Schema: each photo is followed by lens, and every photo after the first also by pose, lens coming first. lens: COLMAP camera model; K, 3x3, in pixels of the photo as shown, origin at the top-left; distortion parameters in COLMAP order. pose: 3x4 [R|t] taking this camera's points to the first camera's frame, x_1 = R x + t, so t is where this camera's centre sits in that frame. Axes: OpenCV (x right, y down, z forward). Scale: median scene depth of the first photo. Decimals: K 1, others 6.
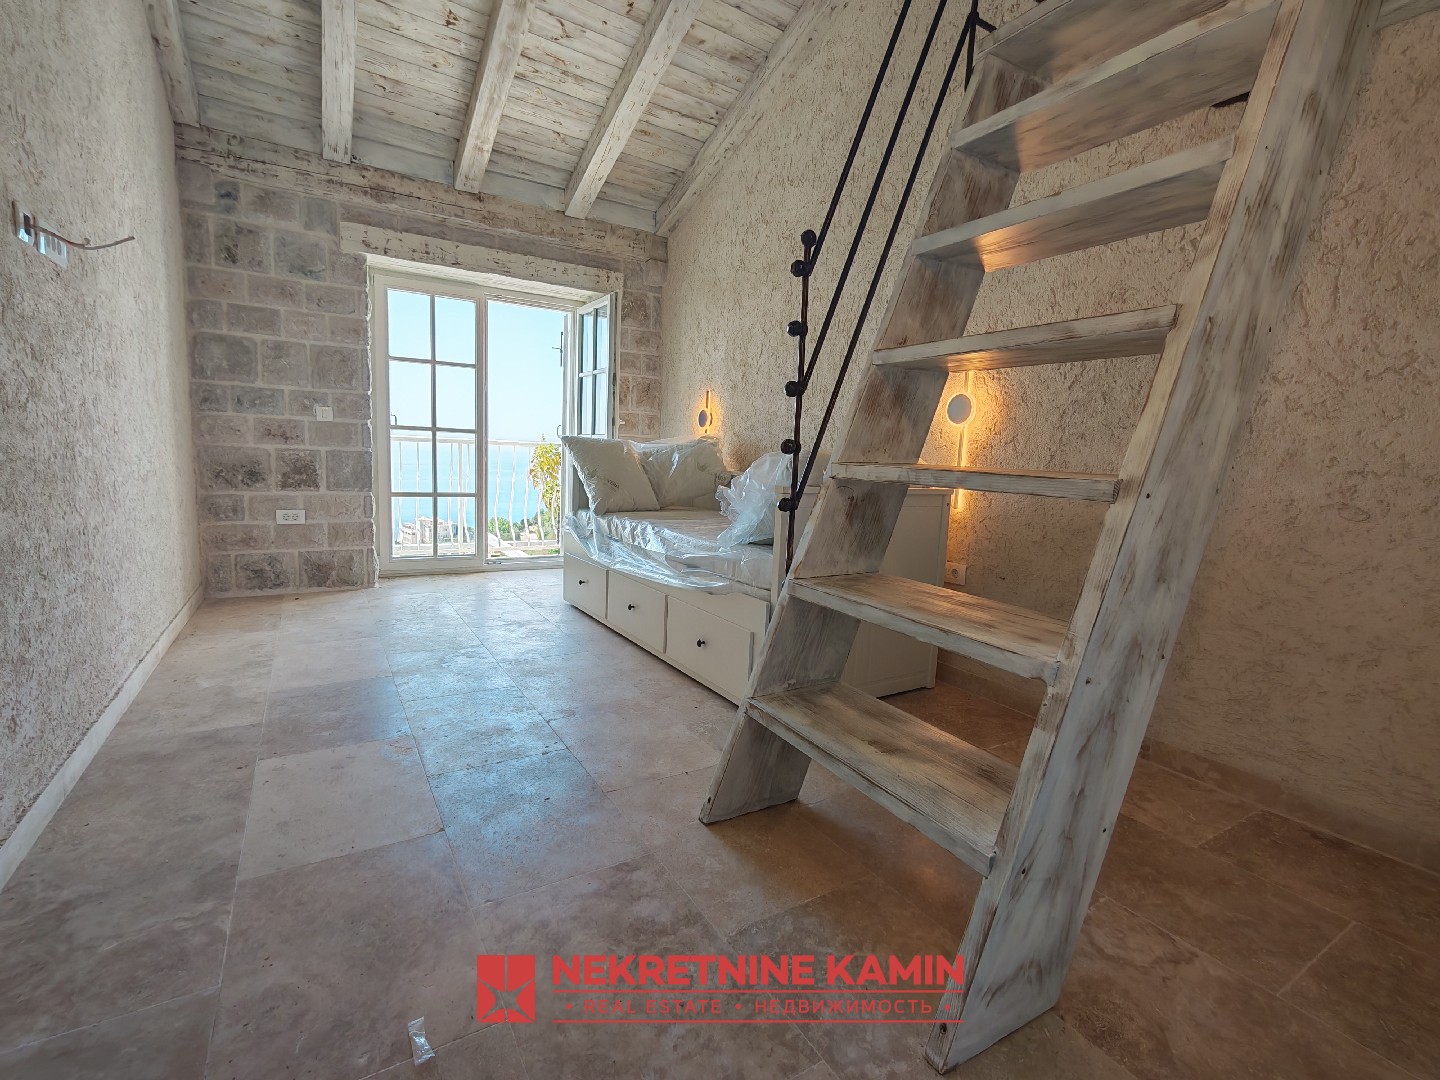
lens RADIAL K [[658.7, 0, 724.5], [0, 658.7, 543.4], [0, 0, 1]] dist [-0.001402, 0.000732]
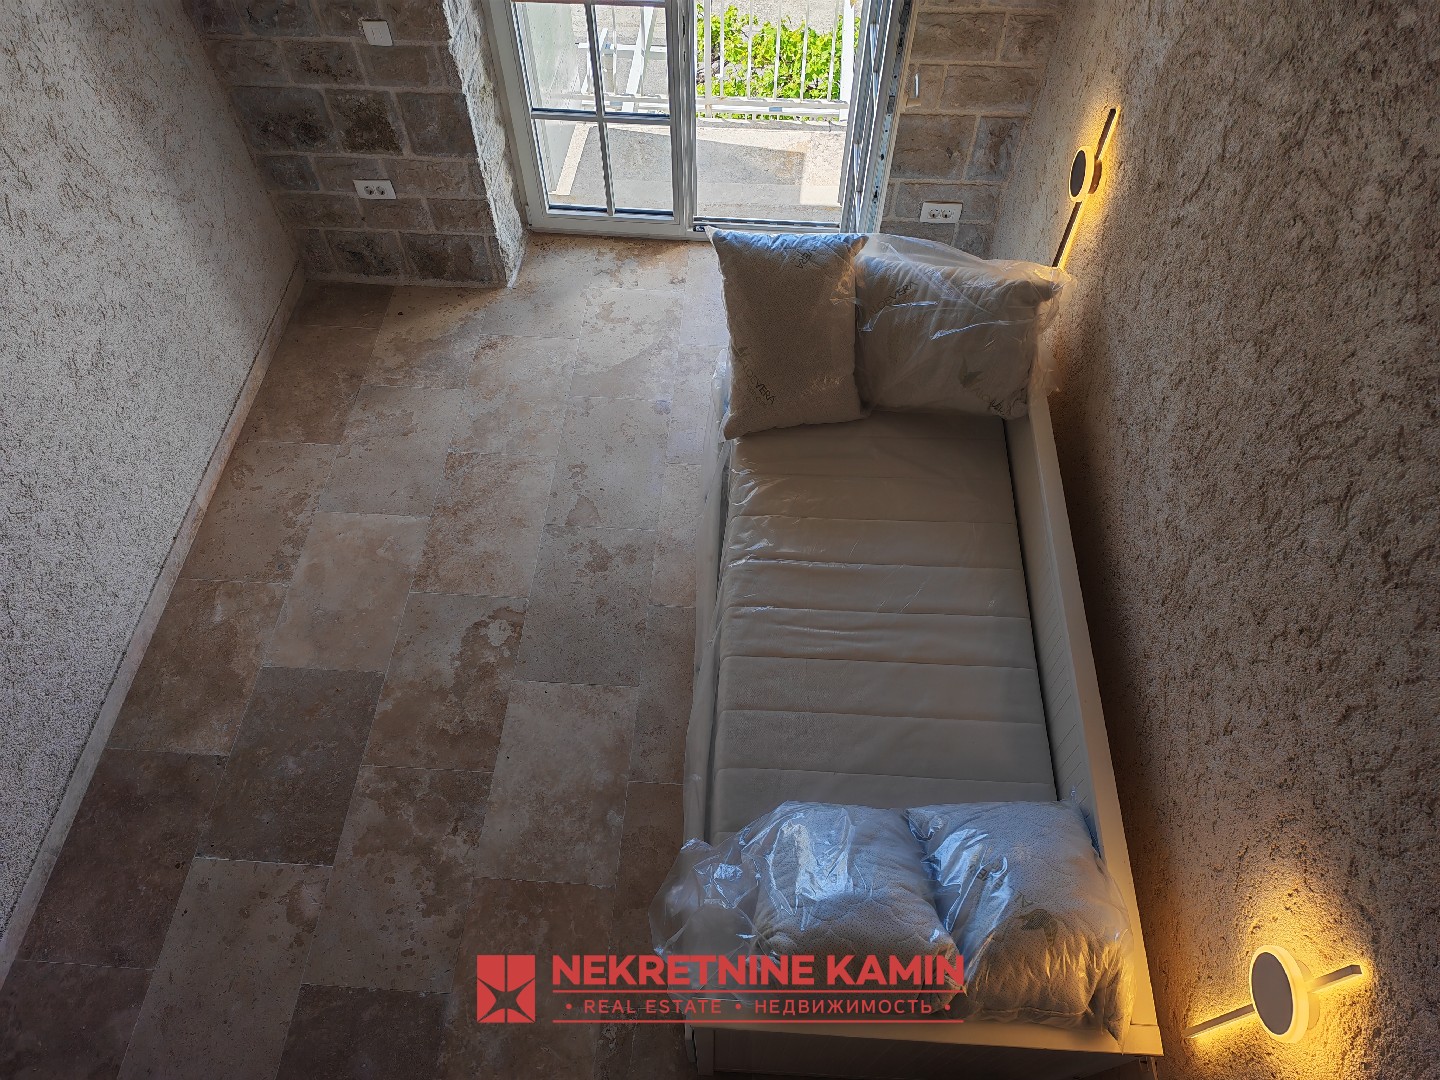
lens RADIAL K [[978.0, 0, 708.6], [0, 978.0, 537.5], [0, 0, 1]] dist [0.054500, -0.059472]
pose [[0.812879, 0.453819, -0.365069, 0.116328], [-0.033620, 0.662316, 0.748470, -0.535492], [0.581461, -0.596142, 0.553640, 0.433653]]
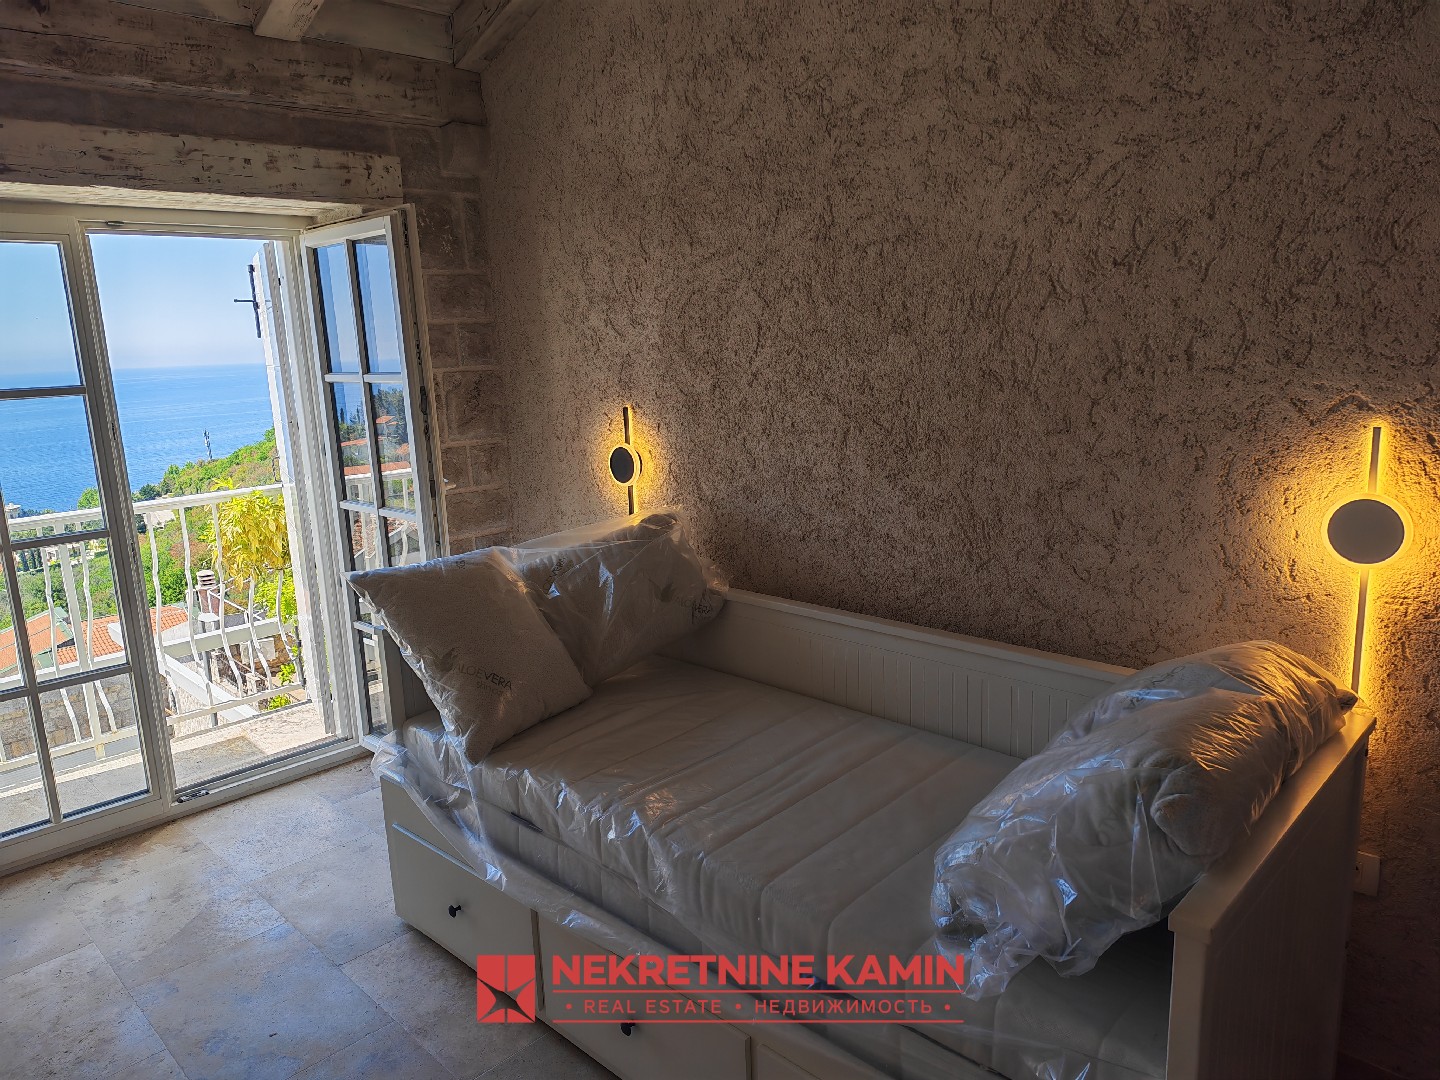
lens RADIAL K [[978.0, 0, 700.6], [0, 978.0, 550.7], [0, 0, 1]] dist [0.054500, -0.059472]
pose [[0.971611, -0.126660, 0.199825, -0.141655], [0.110185, 0.989685, 0.091563, -0.204400], [-0.209361, -0.066946, 0.975544, 0.298978]]
